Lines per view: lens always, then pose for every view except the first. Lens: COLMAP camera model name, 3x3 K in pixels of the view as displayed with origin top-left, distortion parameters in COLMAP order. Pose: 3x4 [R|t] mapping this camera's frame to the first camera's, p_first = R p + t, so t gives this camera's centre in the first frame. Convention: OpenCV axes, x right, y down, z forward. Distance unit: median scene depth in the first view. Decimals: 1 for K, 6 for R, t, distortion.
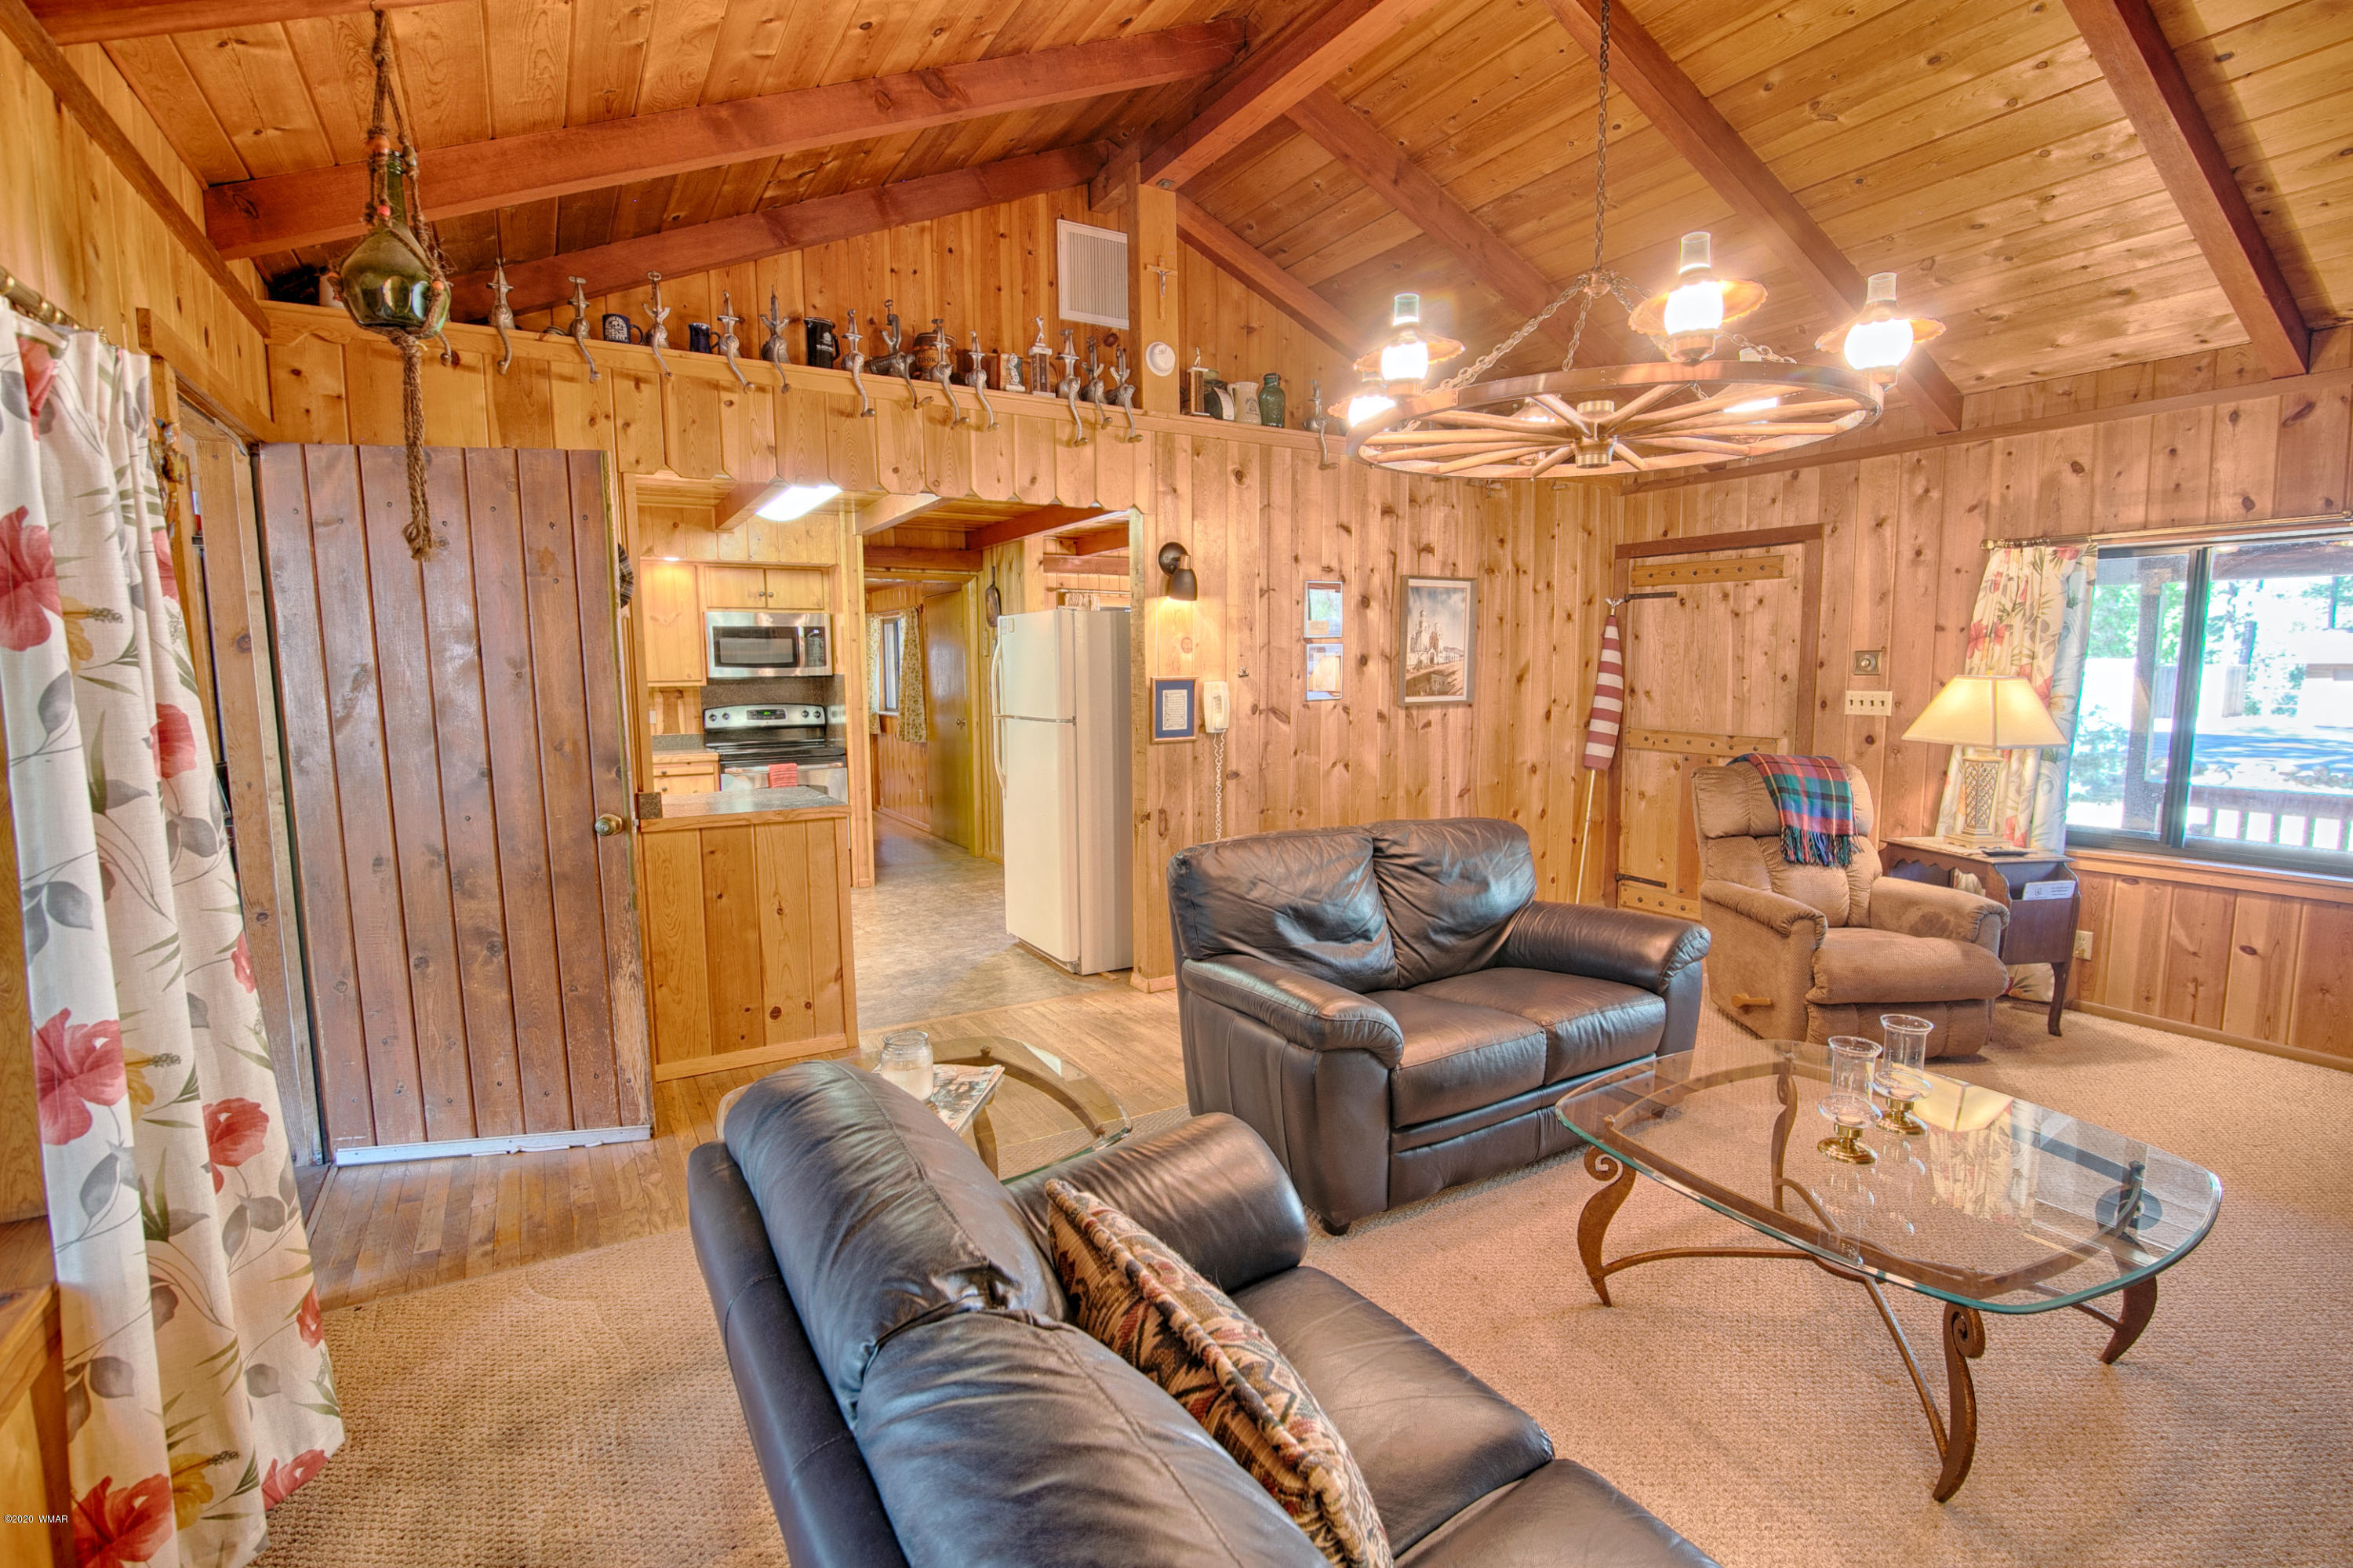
lens RADIAL K [[1075.9, 0, 1179.0], [0, 1075.9, 784.6], [0, 0, 1]] dist [0.000657, 0.000464]
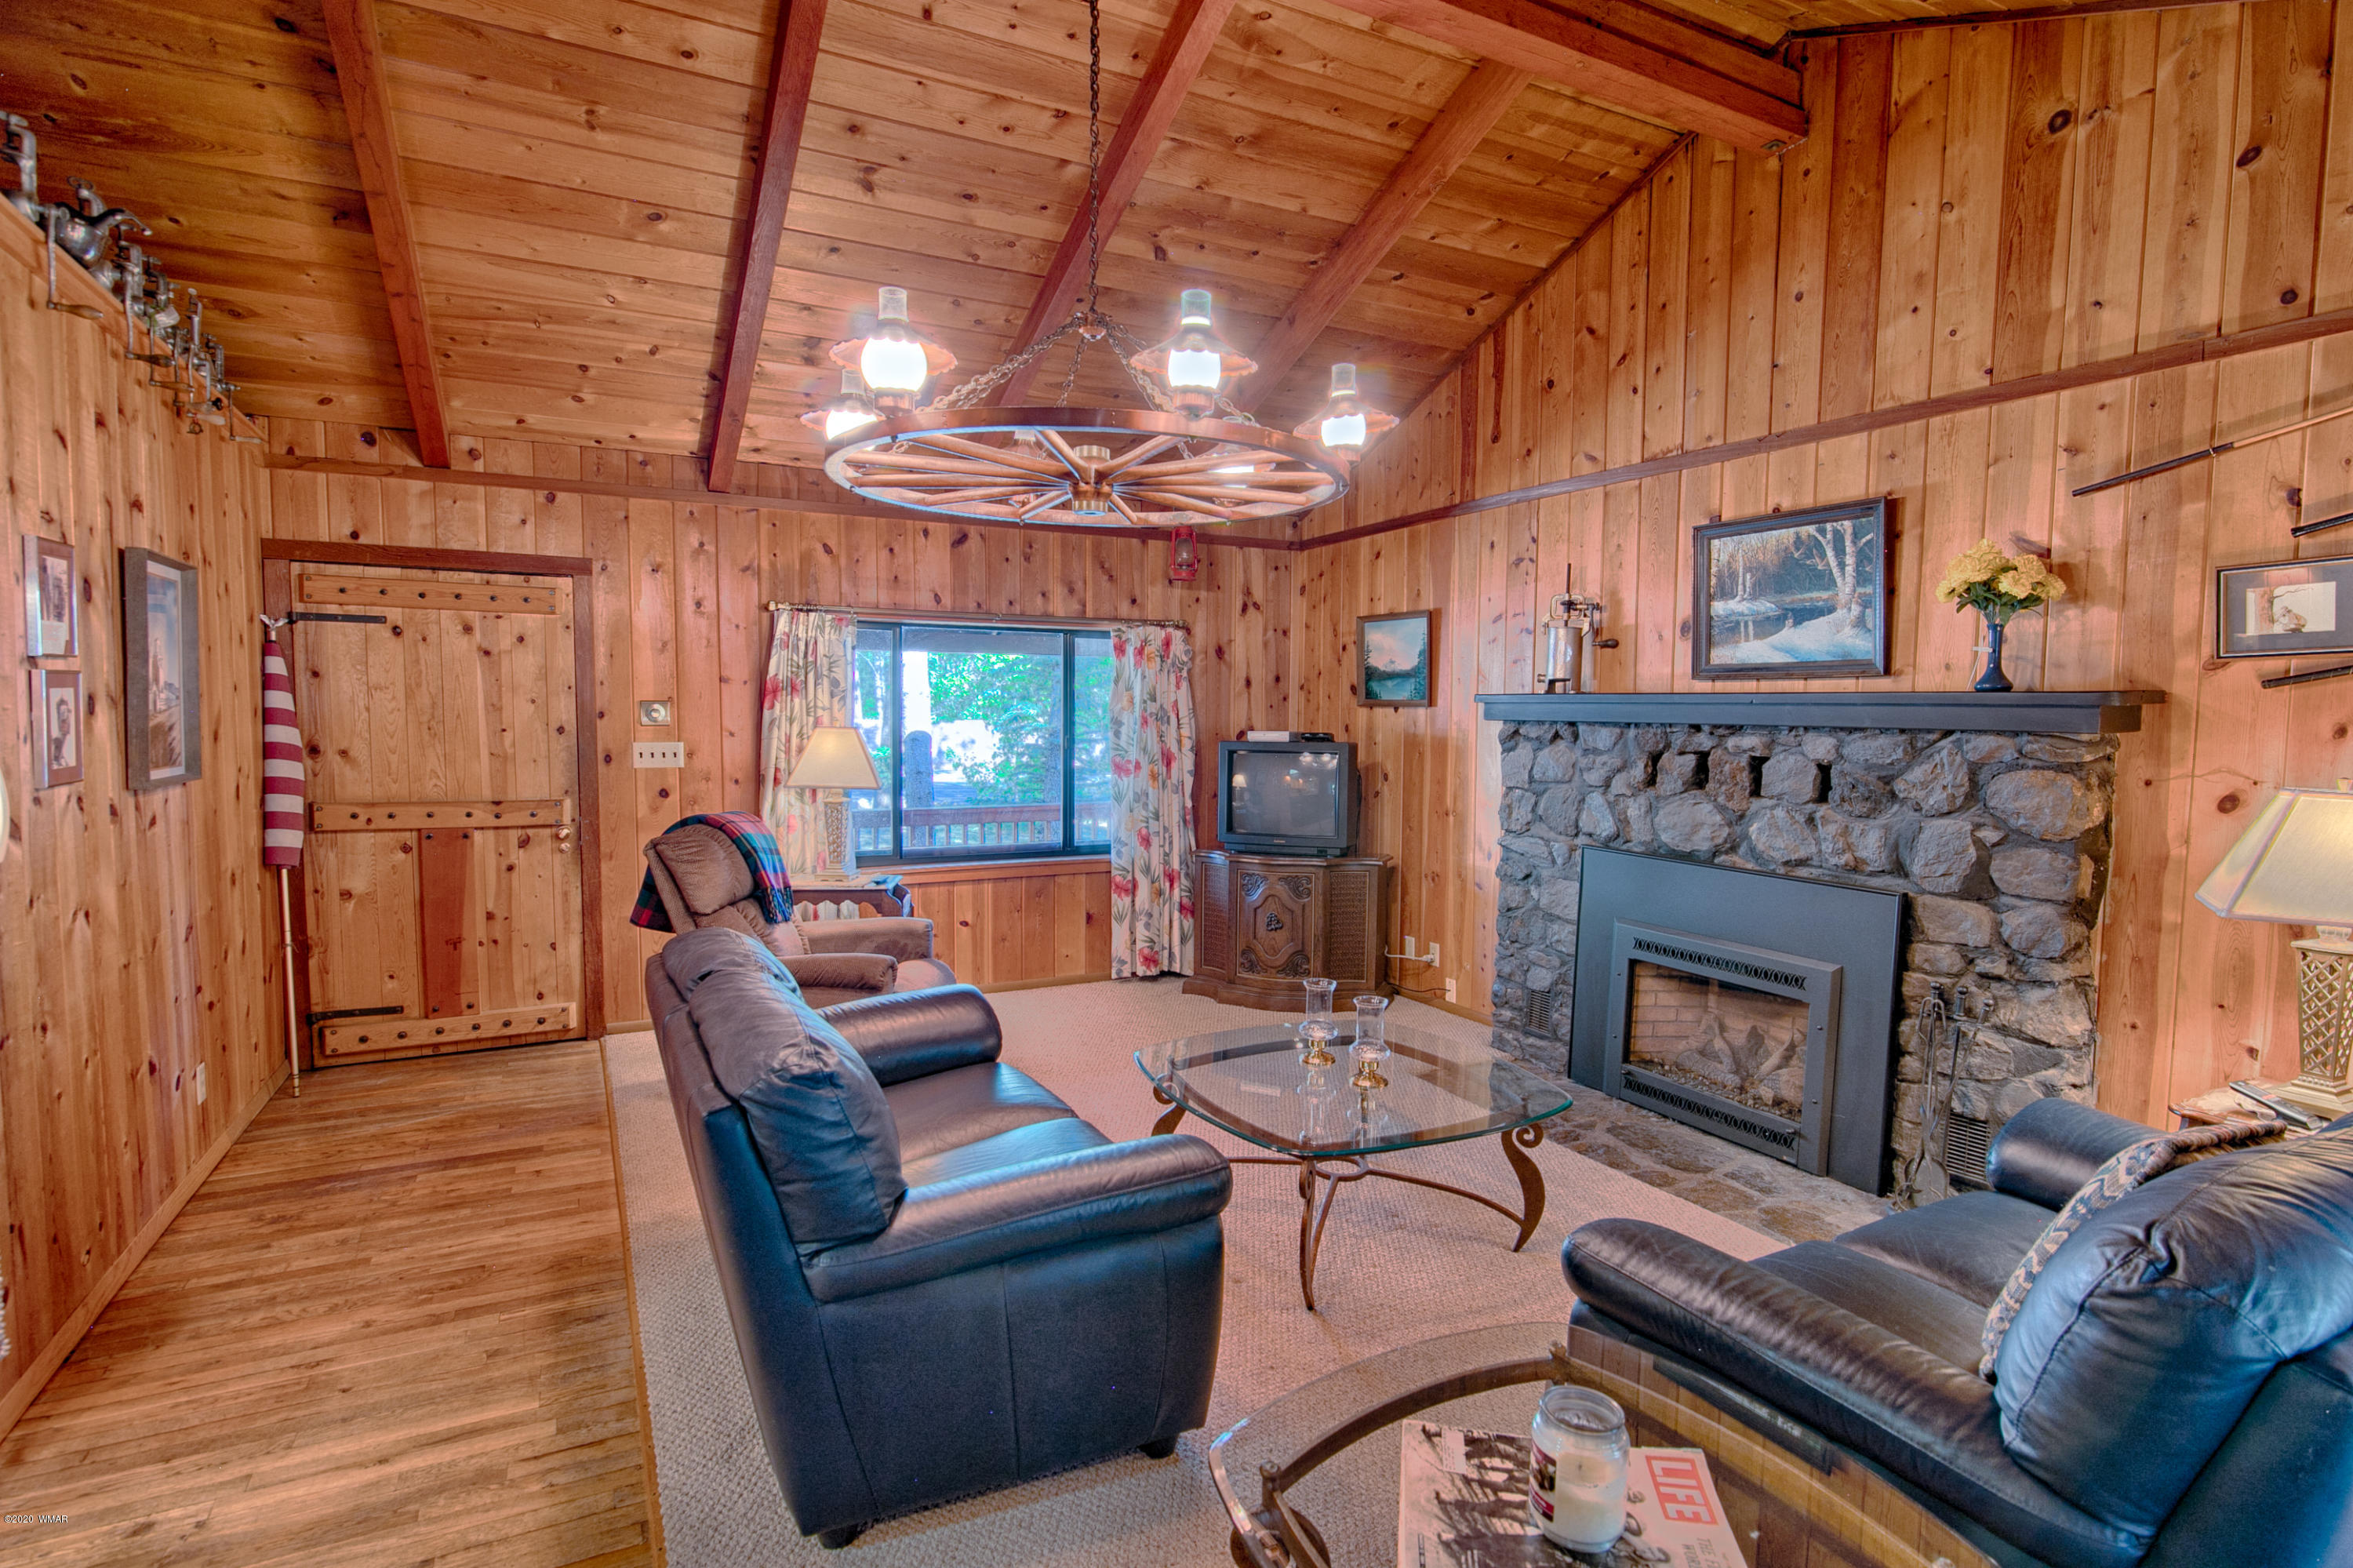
lens RADIAL K [[1159.2, 0, 1175.0], [0, 1159.2, 791.7], [0, 0, 1]] dist [-0.015828, 0.000260]
pose [[0.066186, -0.063299, 0.995798, -0.335919], [0.103667, 0.993021, 0.056232, -0.051521], [-0.992407, 0.099510, 0.072286, 0.454928]]
